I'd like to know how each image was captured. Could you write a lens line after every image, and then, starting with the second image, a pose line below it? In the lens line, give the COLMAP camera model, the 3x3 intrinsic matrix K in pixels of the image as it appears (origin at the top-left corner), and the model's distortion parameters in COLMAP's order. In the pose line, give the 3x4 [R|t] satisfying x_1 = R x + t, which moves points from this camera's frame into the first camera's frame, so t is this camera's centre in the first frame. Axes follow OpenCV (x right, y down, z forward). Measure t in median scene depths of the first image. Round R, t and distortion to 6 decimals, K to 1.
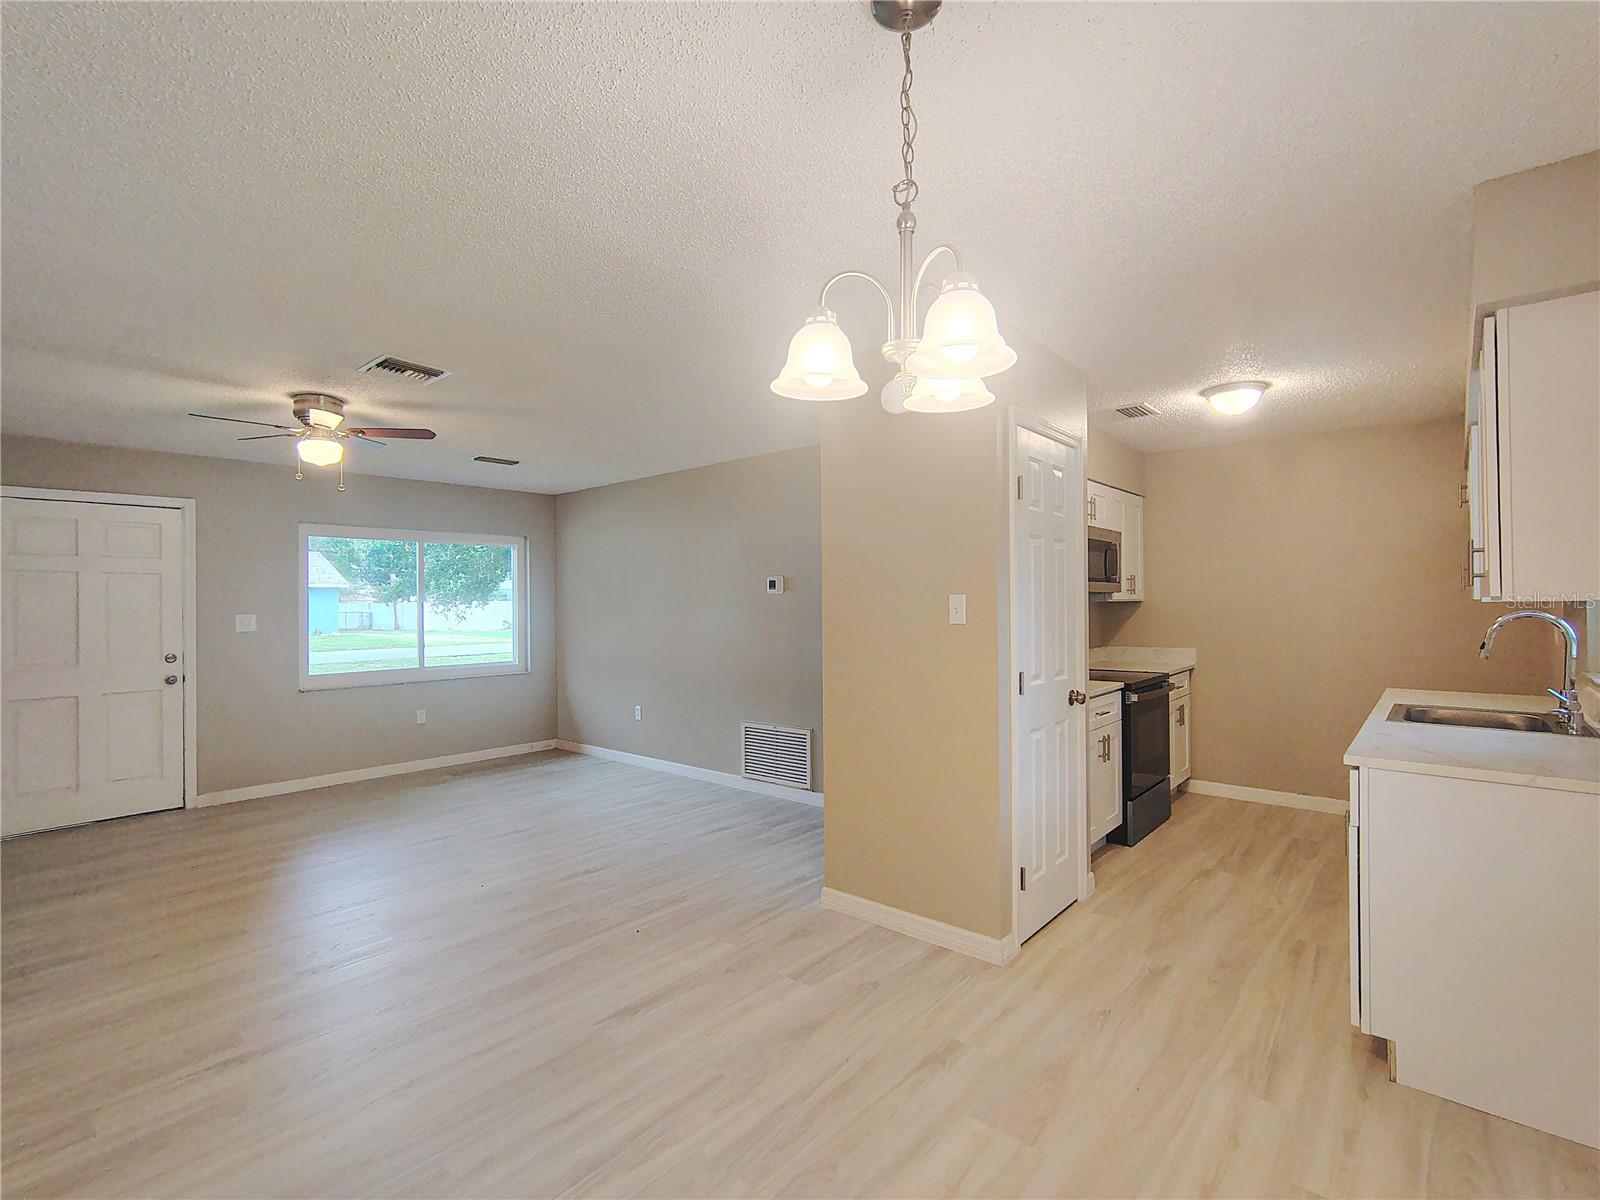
lens RADIAL K [[753.1, 0, 800.0], [0, 753.1, 600.0], [0, 0, 1]] dist [-0.000869, 0.000938]
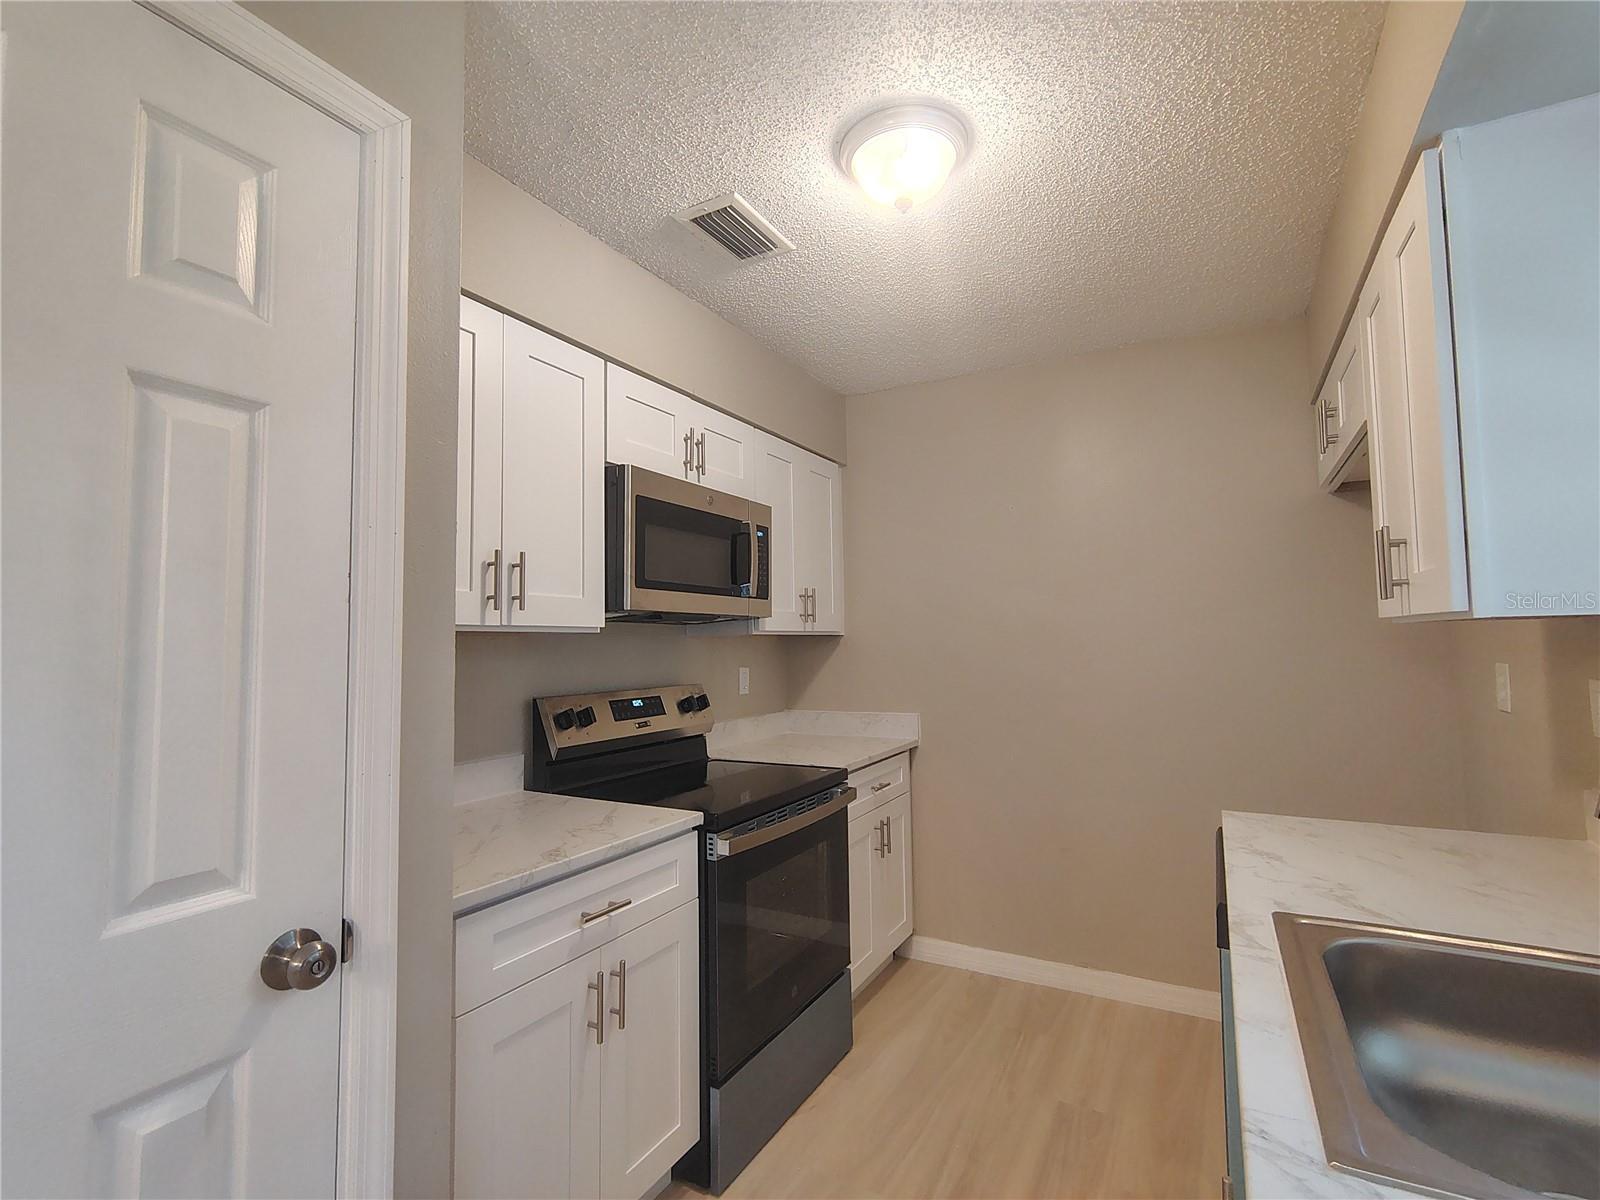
lens RADIAL K [[753.1, 0, 800.0], [0, 753.1, 600.0], [0, 0, 1]] dist [-0.000869, 0.000938]
pose [[0.978332, 0.005251, 0.206978, 0.331814], [0.006487, 0.998410, -0.055991, 0.008236], [-0.206943, 0.056120, 0.976742, 0.461238]]
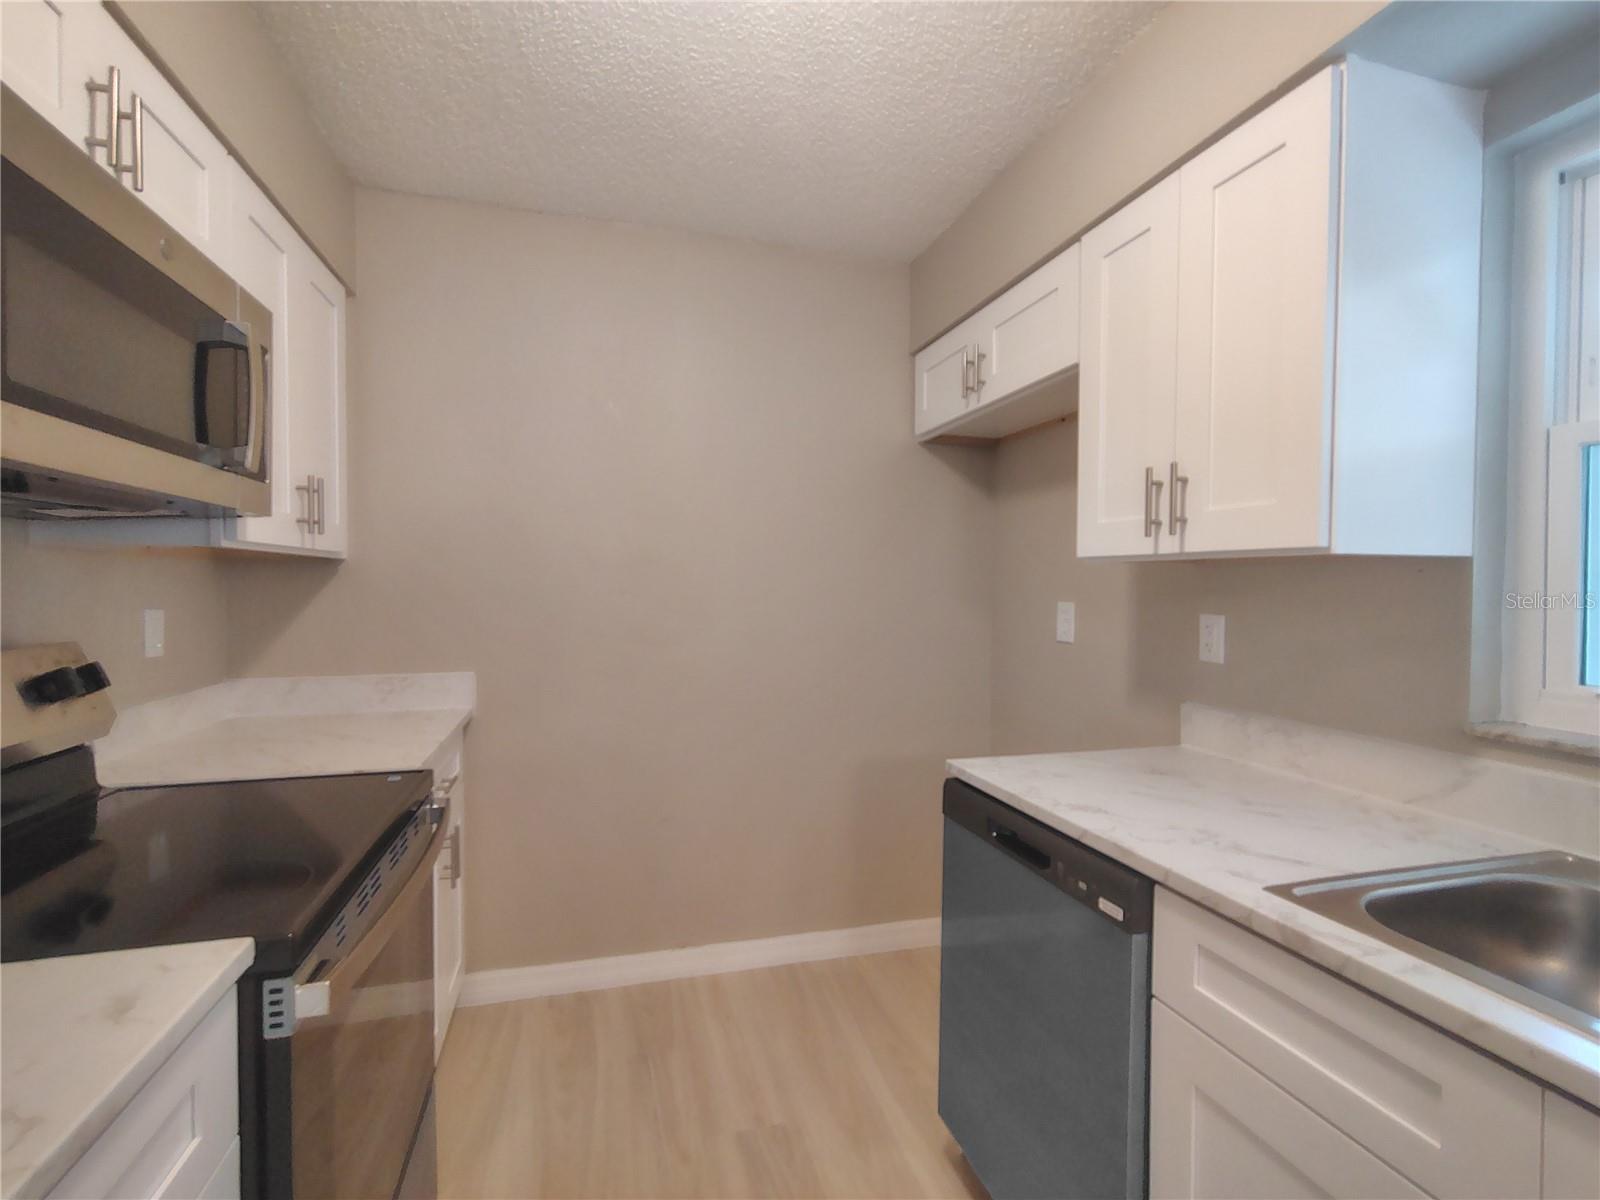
lens RADIAL K [[741.6, 0, 800.0], [0, 741.6, 600.0], [0, 0, 1]] dist [0.001874, 0.000933]
pose [[0.550897, -0.005404, 0.834556, 0.294210], [-0.014140, 0.999775, 0.015809, 0.015185], [-0.834453, -0.020510, 0.550697, 0.657599]]
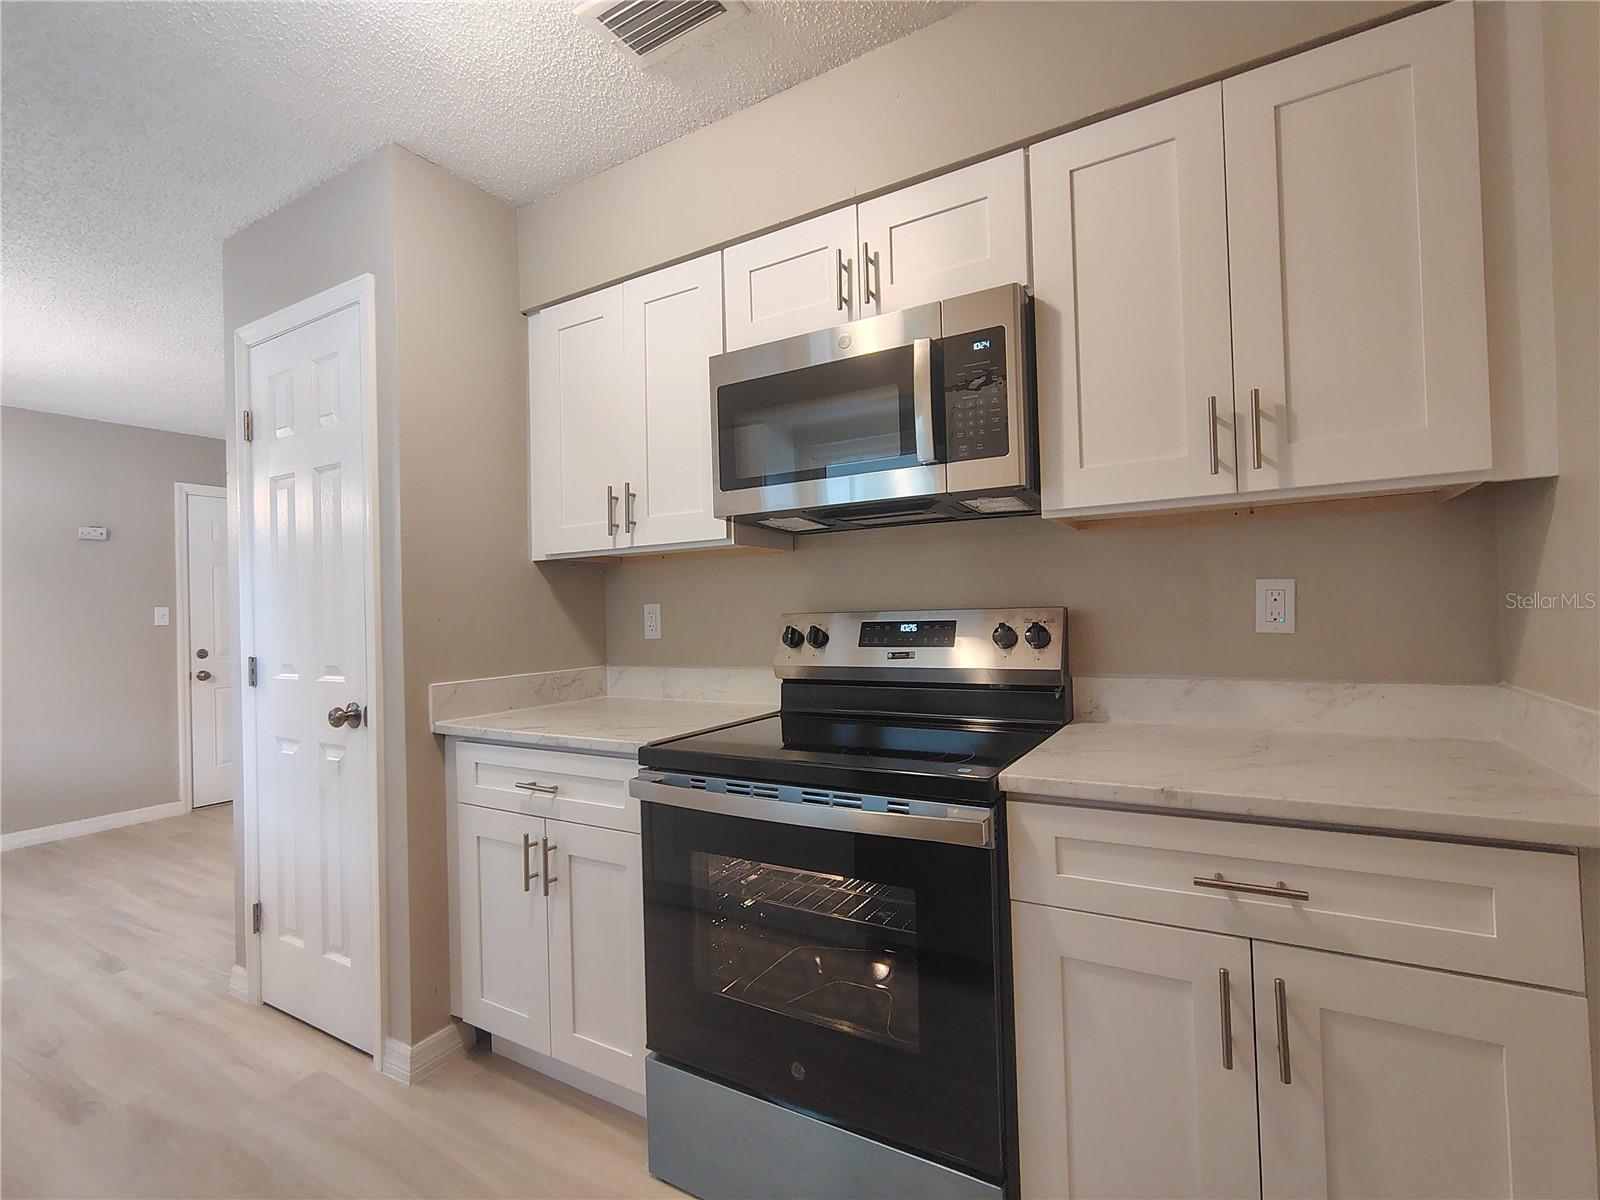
lens RADIAL K [[753.1, 0, 800.0], [0, 753.1, 600.0], [0, 0, 1]] dist [-0.000869, 0.000938]
pose [[0.168626, -0.010534, -0.985624, 0.698672], [0.029422, 0.999551, -0.005649, 0.034076], [0.985241, -0.028047, 0.168860, 0.855704]]
